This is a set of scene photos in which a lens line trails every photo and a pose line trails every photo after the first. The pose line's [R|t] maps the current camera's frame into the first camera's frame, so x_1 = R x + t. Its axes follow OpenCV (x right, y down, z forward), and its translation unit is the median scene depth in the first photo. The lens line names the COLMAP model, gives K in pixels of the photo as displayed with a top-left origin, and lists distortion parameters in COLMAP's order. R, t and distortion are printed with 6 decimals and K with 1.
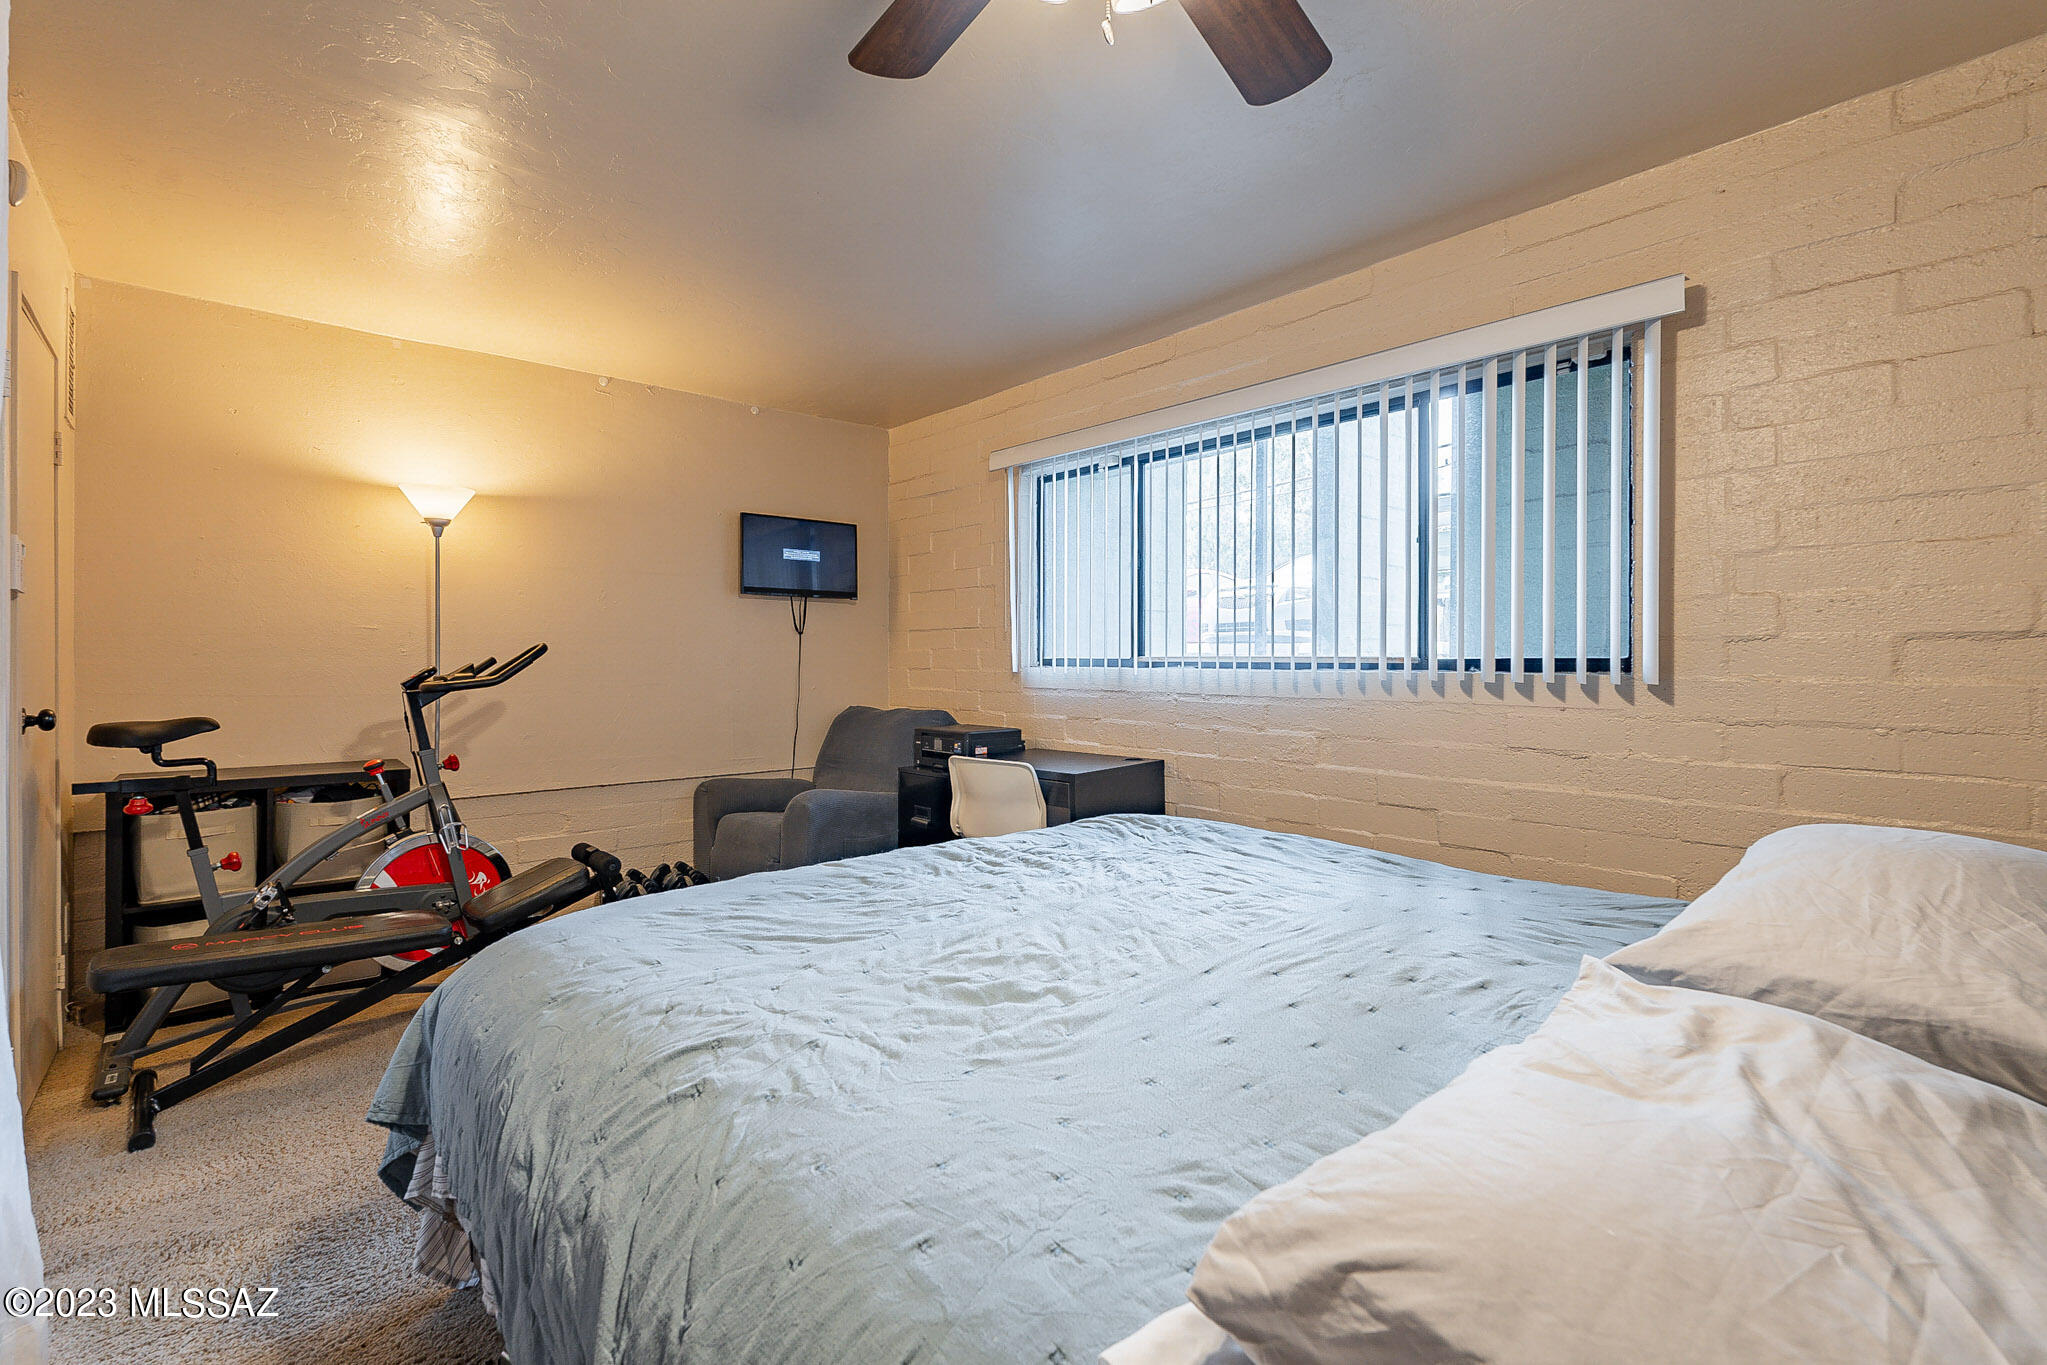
lens RADIAL K [[914.1, 0, 1021.5], [0, 914.1, 662.9], [0, 0, 1]] dist [-0.000684, -0.000014]
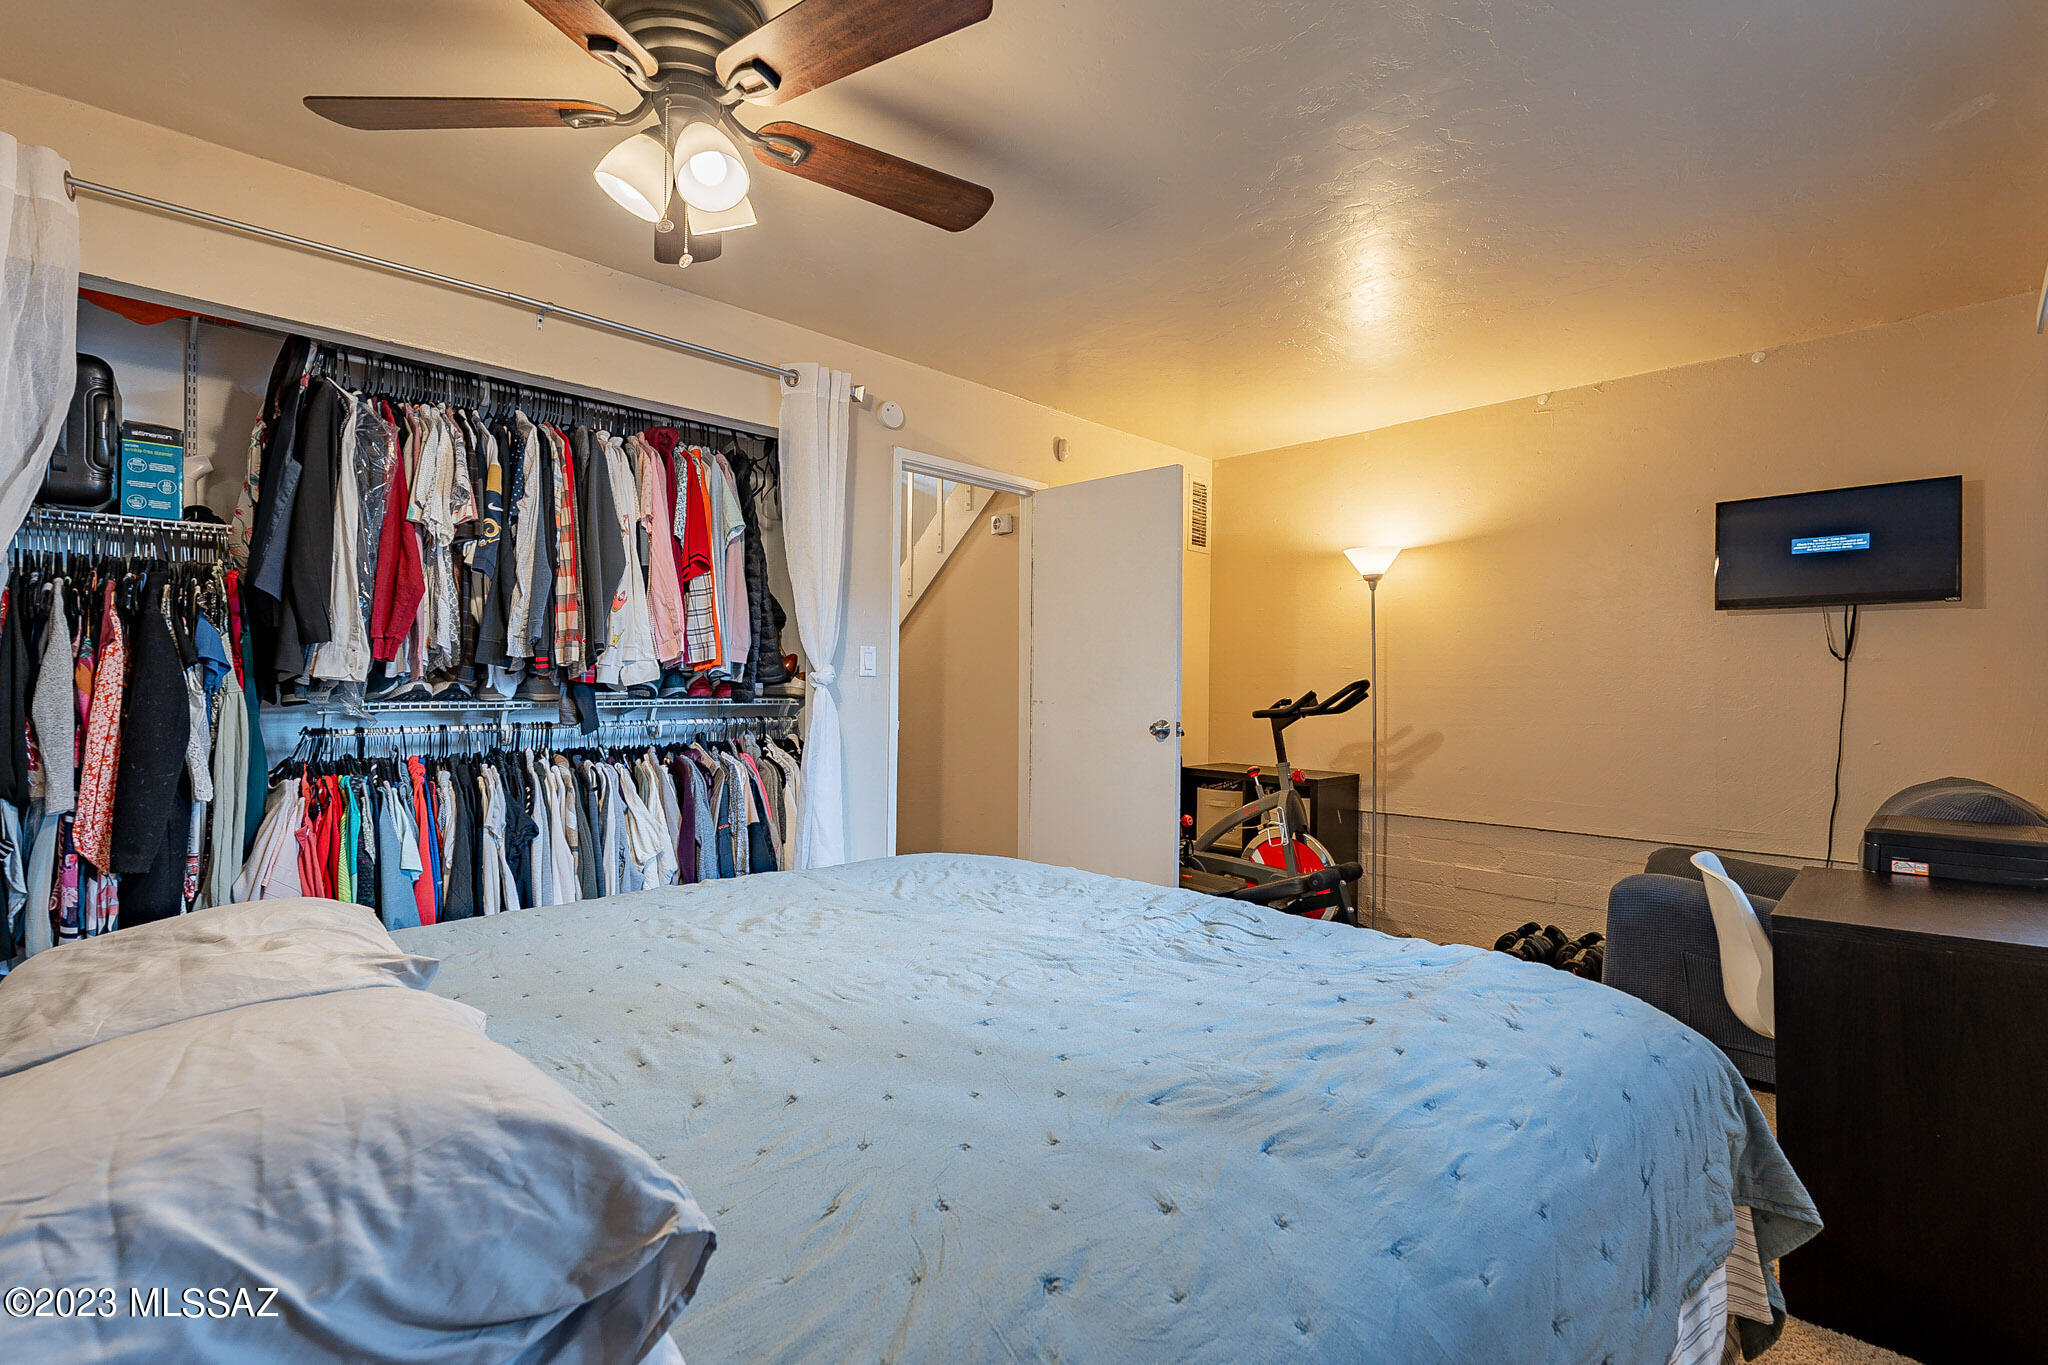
lens RADIAL K [[915.4, 0, 1018.0], [0, 915.4, 665.1], [0, 0, 1]] dist [-0.022617, 0.005910]
pose [[0.037460, -0.021758, -0.999061, 0.506866], [-0.013071, 0.999667, -0.022261, -0.007104], [0.999213, 0.013893, 0.037163, 0.475653]]
